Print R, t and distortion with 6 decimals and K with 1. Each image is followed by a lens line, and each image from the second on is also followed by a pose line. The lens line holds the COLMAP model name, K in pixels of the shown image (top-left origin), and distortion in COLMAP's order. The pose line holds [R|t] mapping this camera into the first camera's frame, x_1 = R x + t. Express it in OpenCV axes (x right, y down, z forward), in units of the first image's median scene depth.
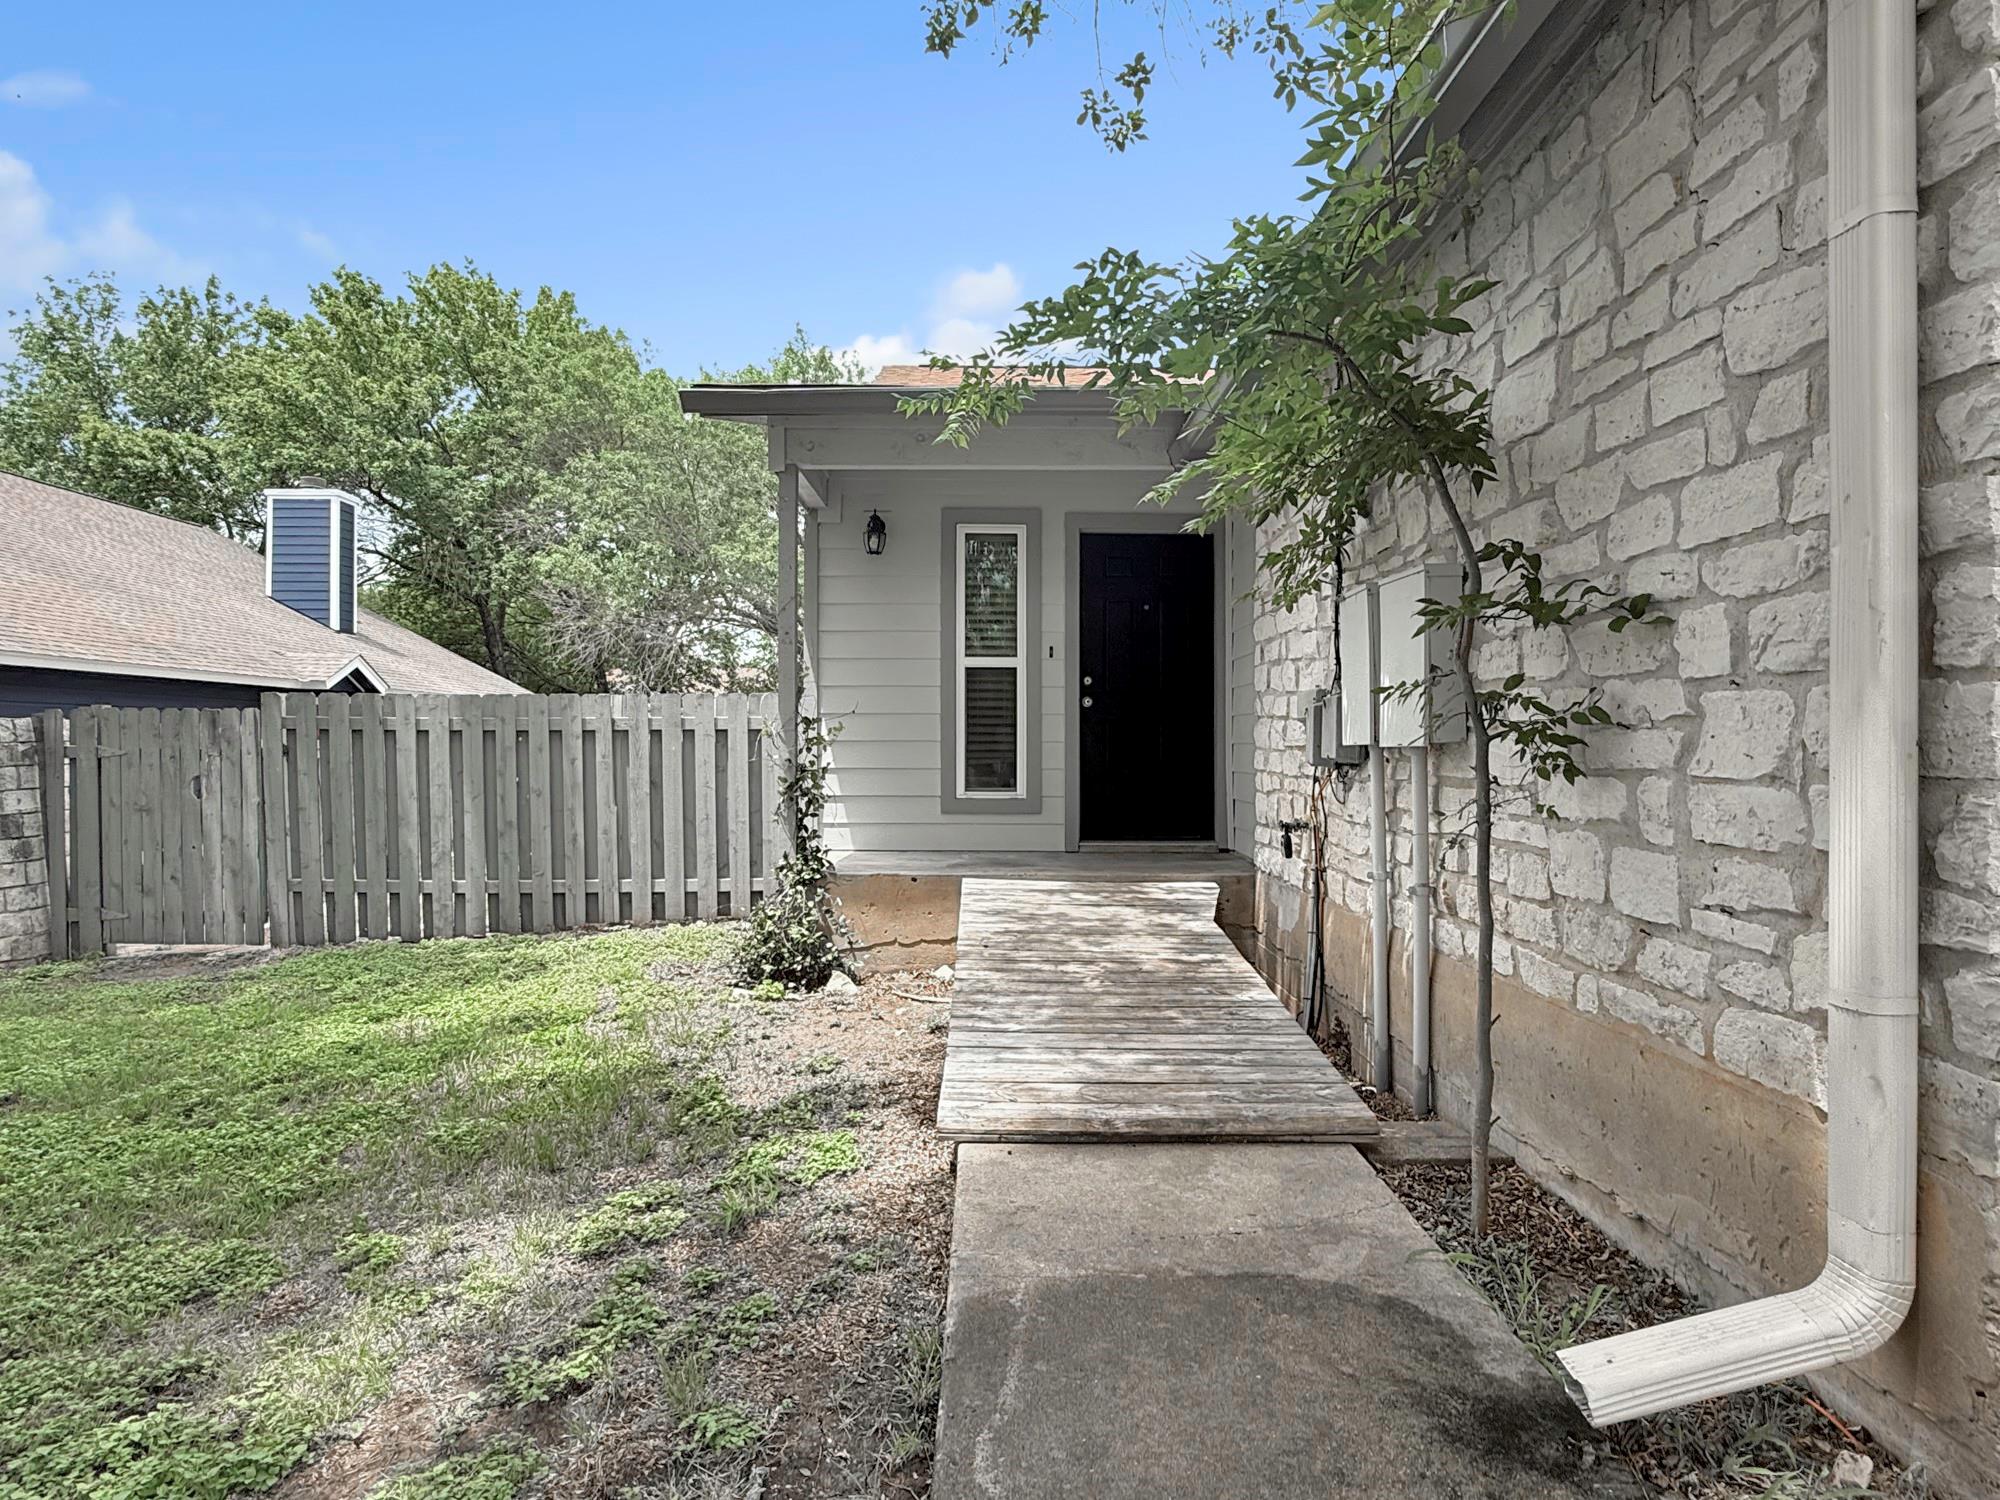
lens RADIAL K [[1114.2, 0, 1000.2], [0, 1114.2, 752.2], [0, 0, 1]] dist [-0.043068, 0.000047]
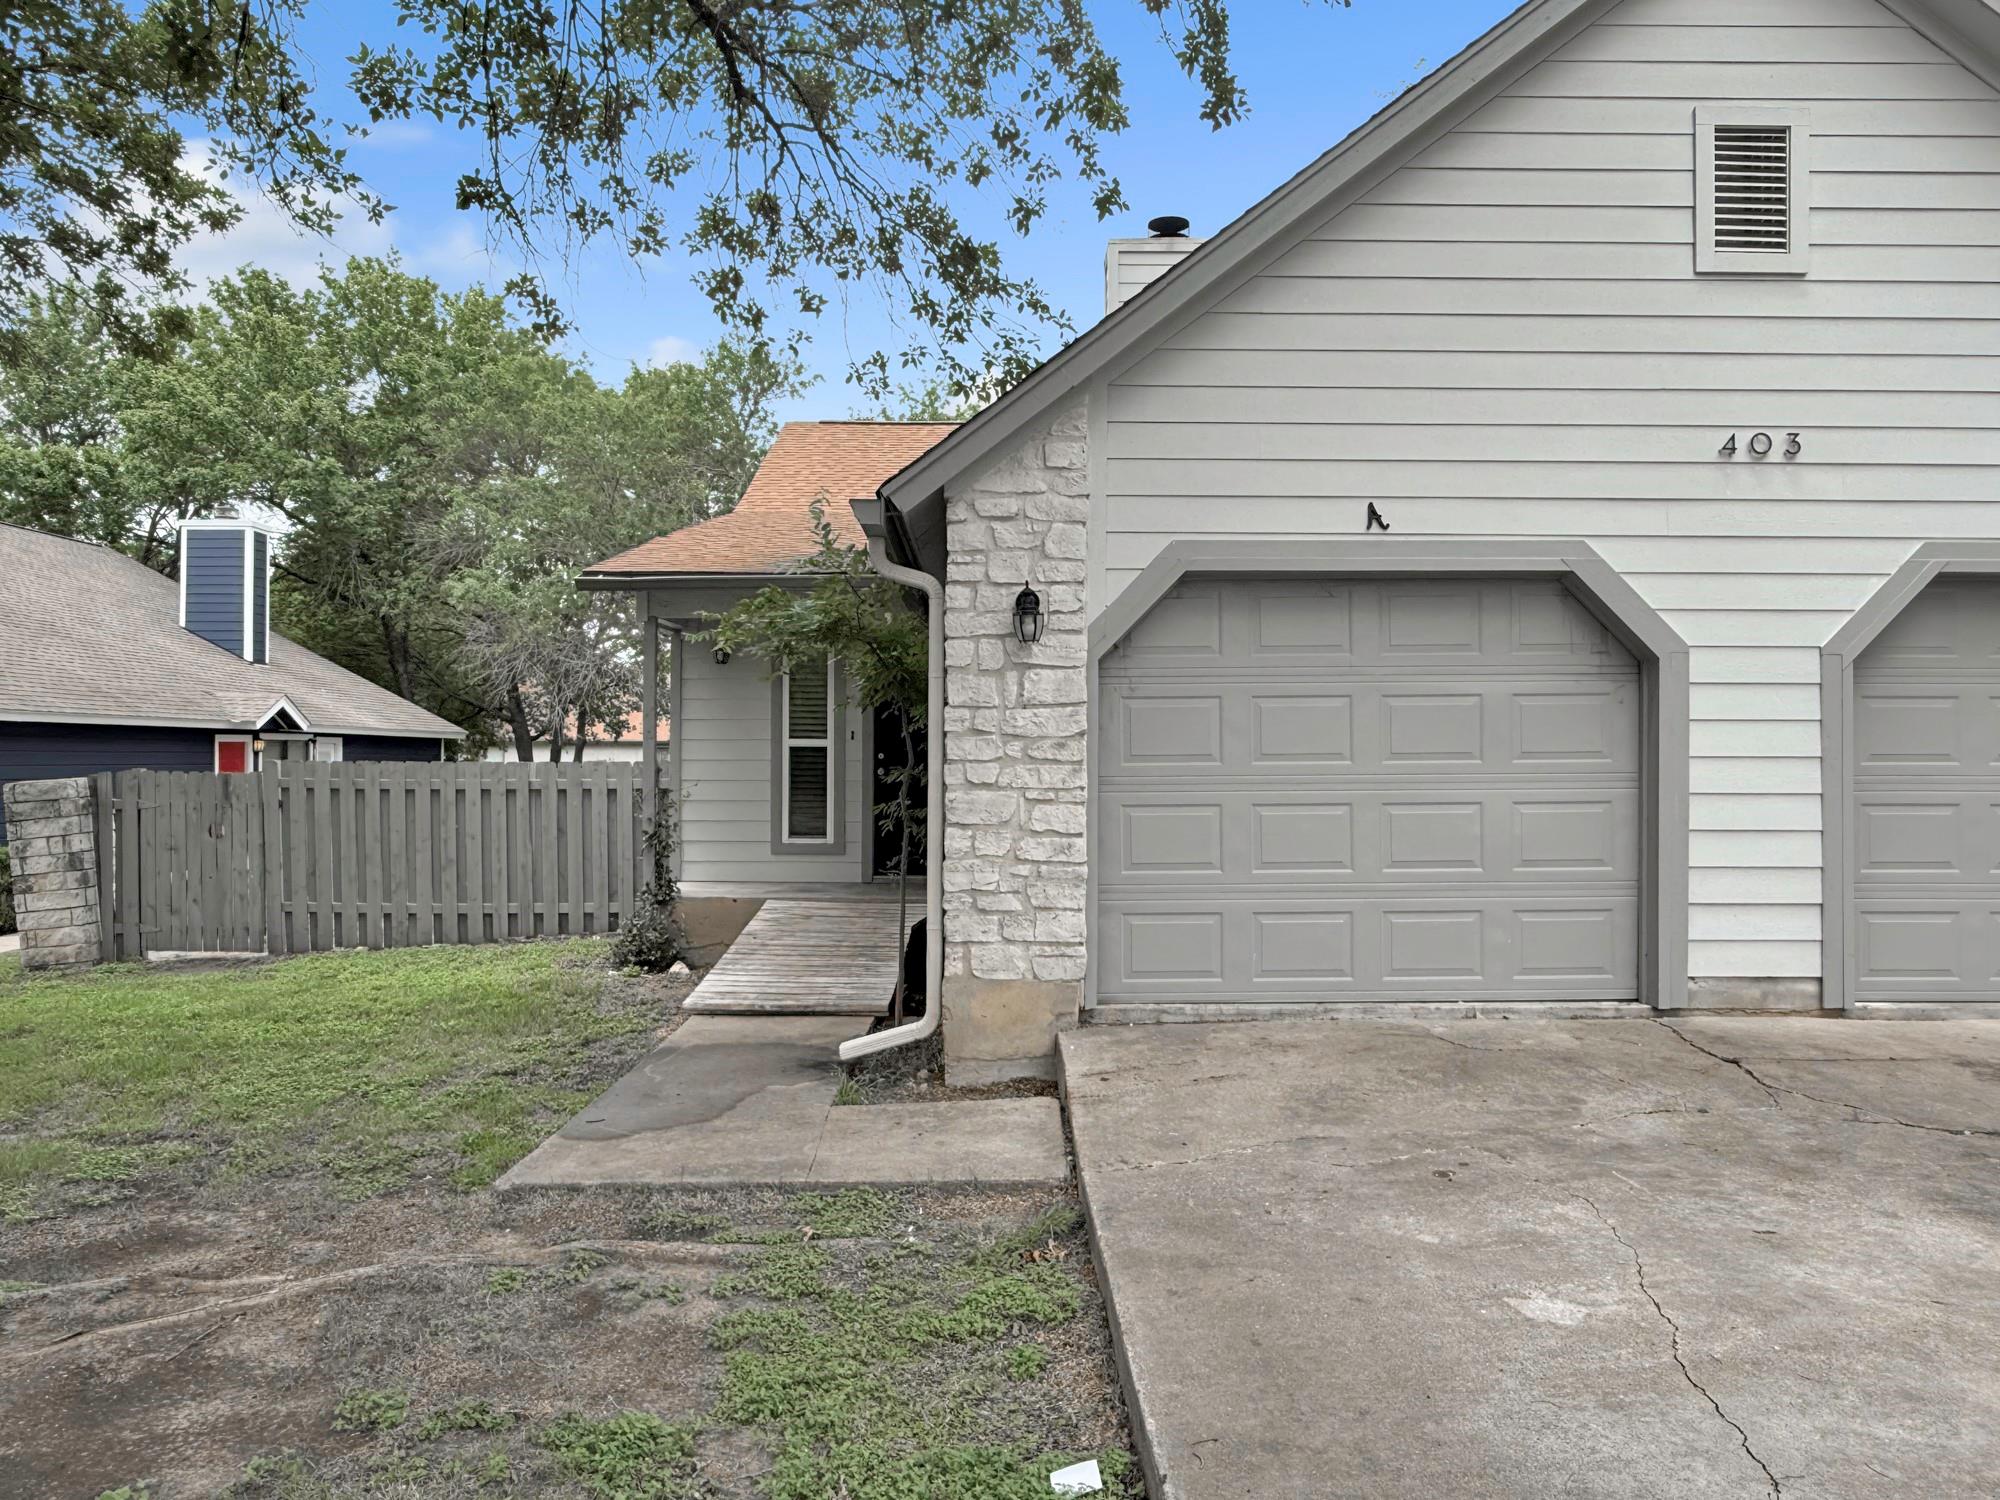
lens RADIAL K [[1388.0, 0, 1004.5], [0, 1388.0, 756.4], [0, 0, 1]] dist [-0.057428, 0.004620]
pose [[0.999986, 0.002916, -0.004332, 0.222635], [-0.002966, 0.999930, -0.011415, -0.042755], [0.004298, 0.011428, 0.999925, -0.638079]]
